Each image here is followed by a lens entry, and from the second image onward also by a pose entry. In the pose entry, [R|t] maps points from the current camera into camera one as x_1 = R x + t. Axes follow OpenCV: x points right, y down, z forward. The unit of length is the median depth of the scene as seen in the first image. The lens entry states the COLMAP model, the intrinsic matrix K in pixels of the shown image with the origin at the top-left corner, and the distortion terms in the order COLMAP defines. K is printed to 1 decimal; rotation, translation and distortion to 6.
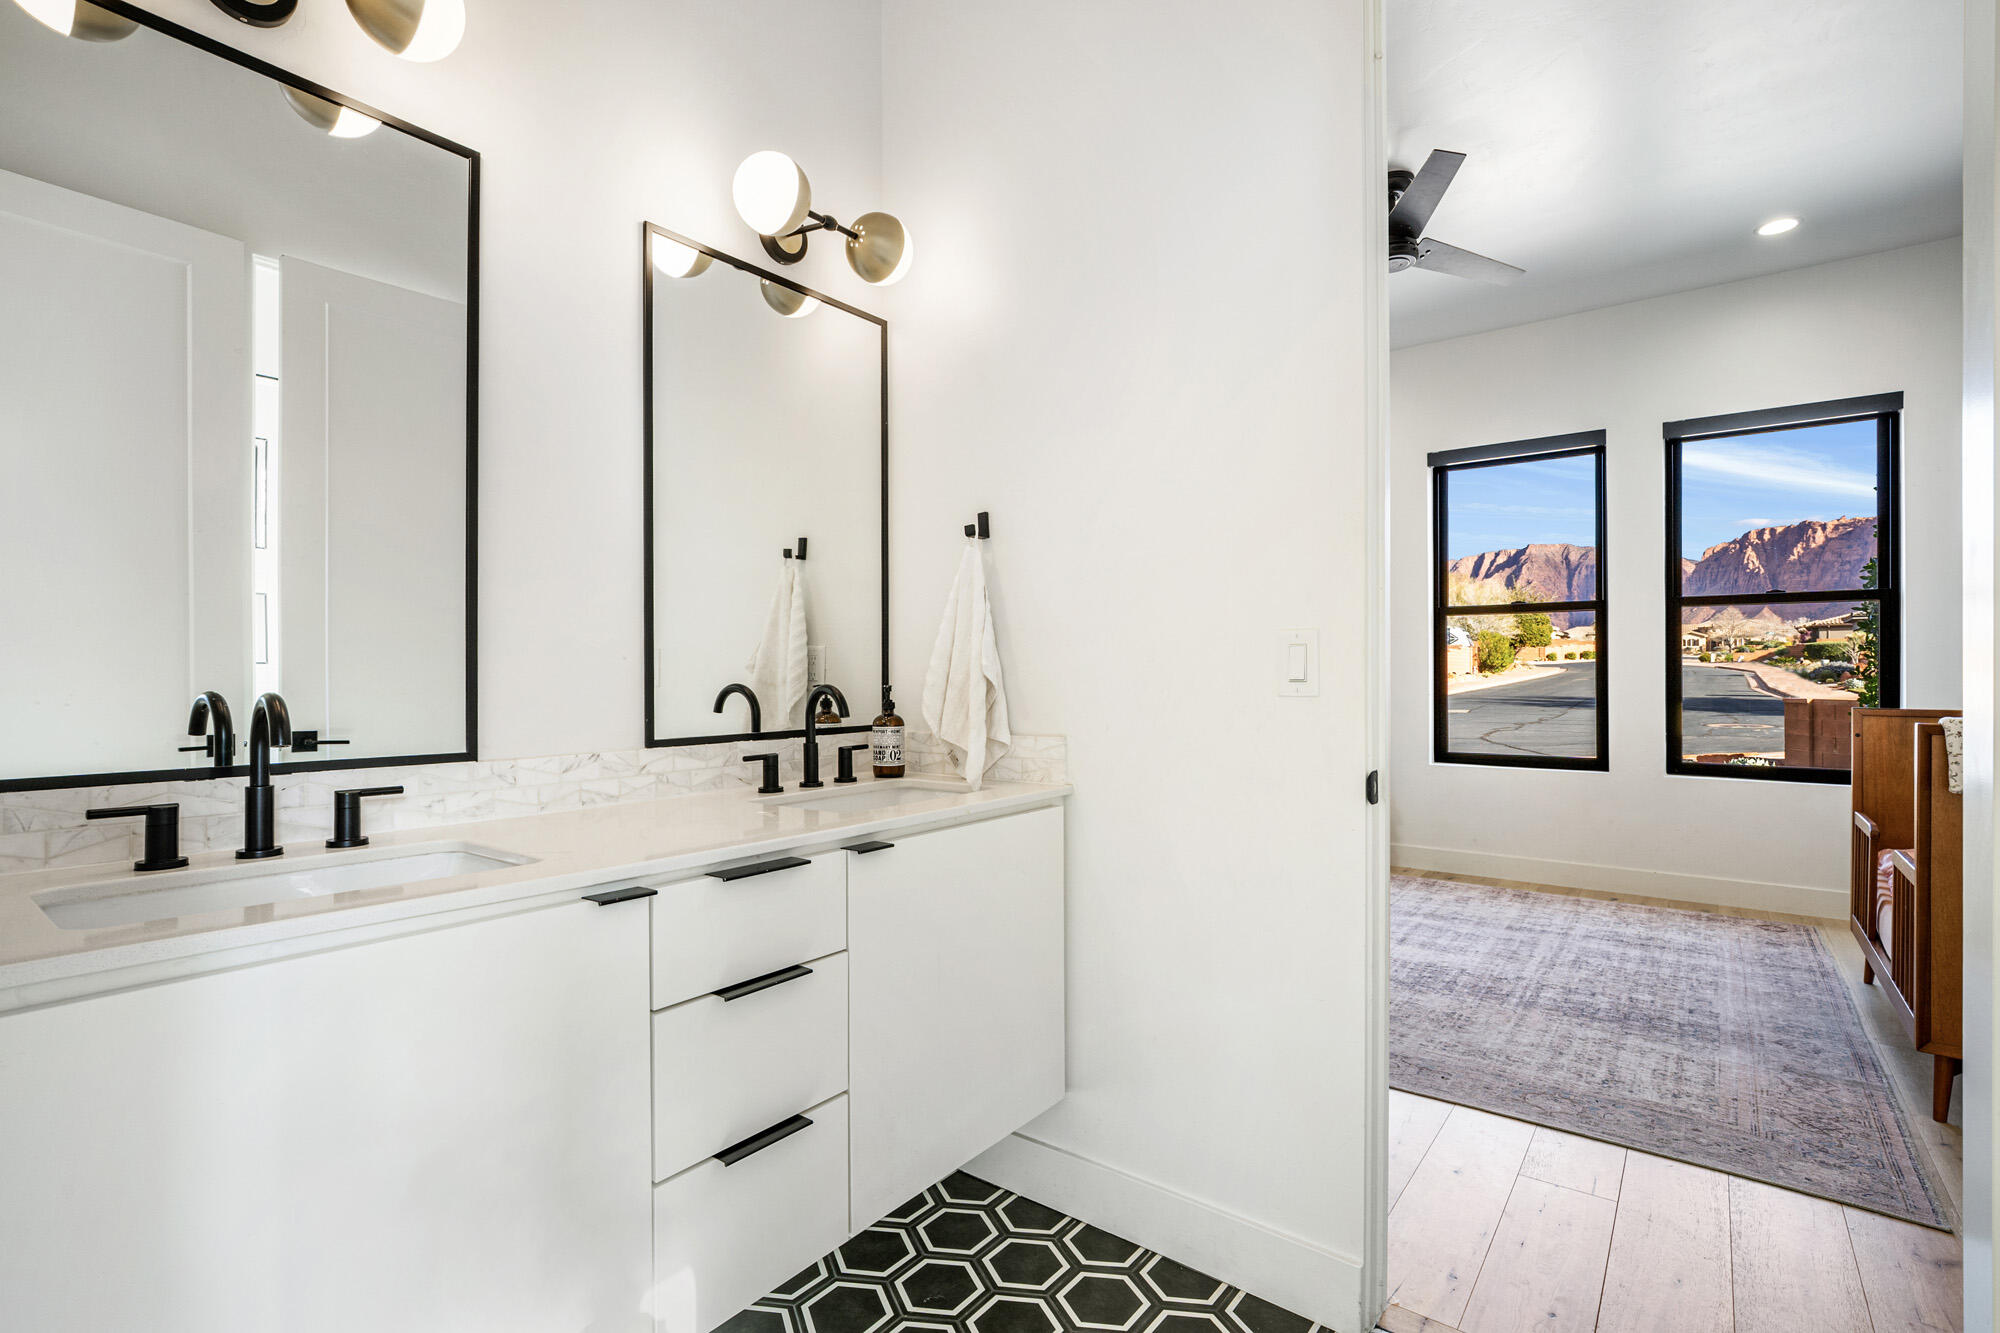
lens RADIAL K [[925.7, 0, 996.0], [0, 925.7, 672.9], [0, 0, 1]] dist [-0.021979, 0.004845]
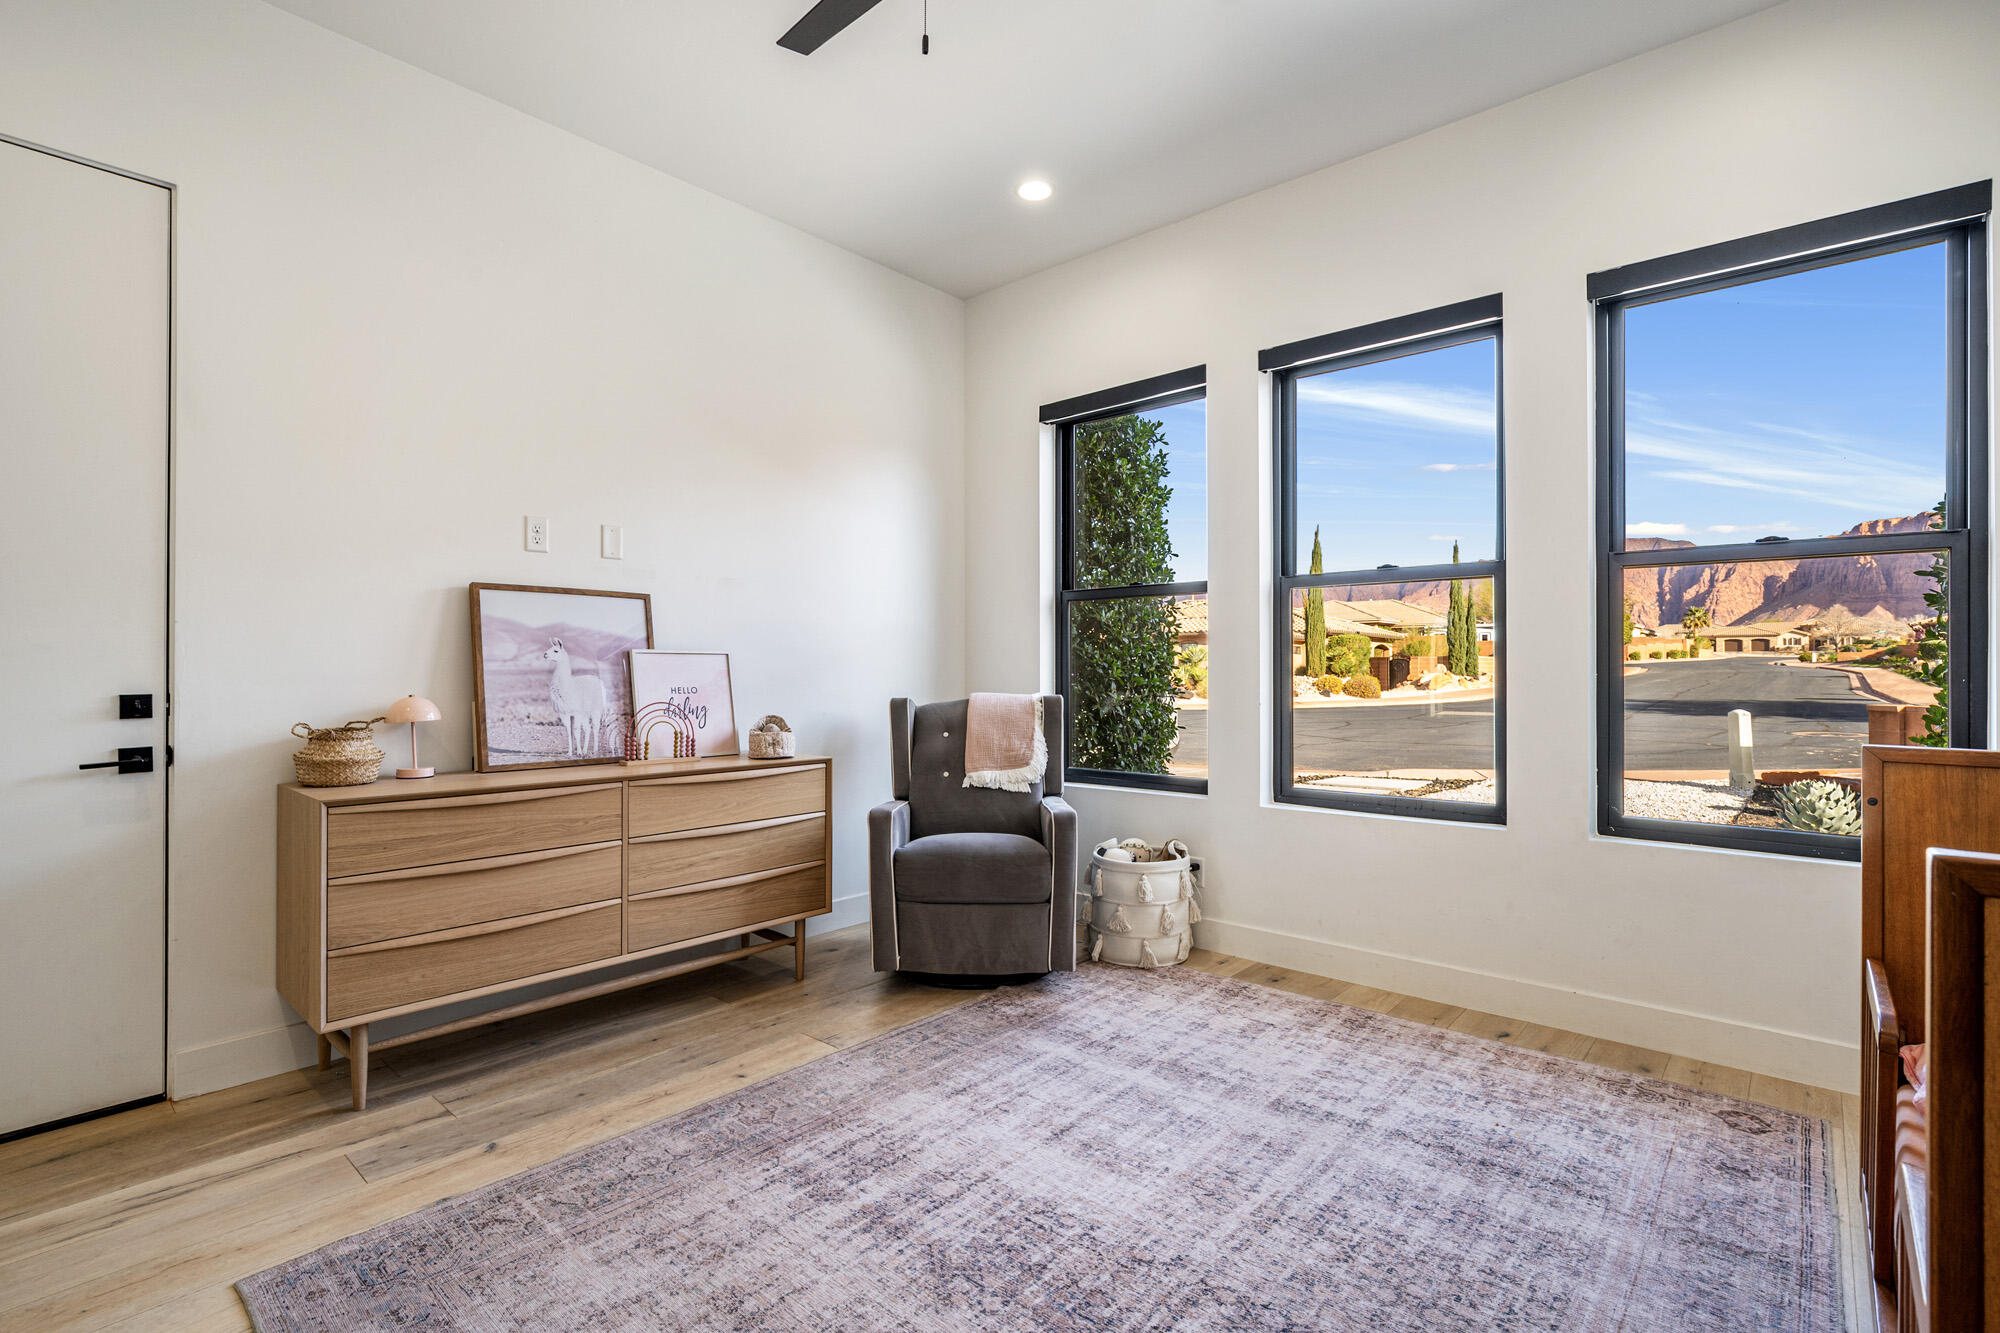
lens RADIAL K [[925.7, 0, 1002.6], [0, 925.7, 667.5], [0, 0, 1]] dist [-0.021979, 0.004845]
pose [[0.997773, 0.003395, -0.066613, 0.349259], [-0.003654, 0.999986, -0.003758, -0.000503], [0.066599, 0.003993, 0.997772, 0.328588]]
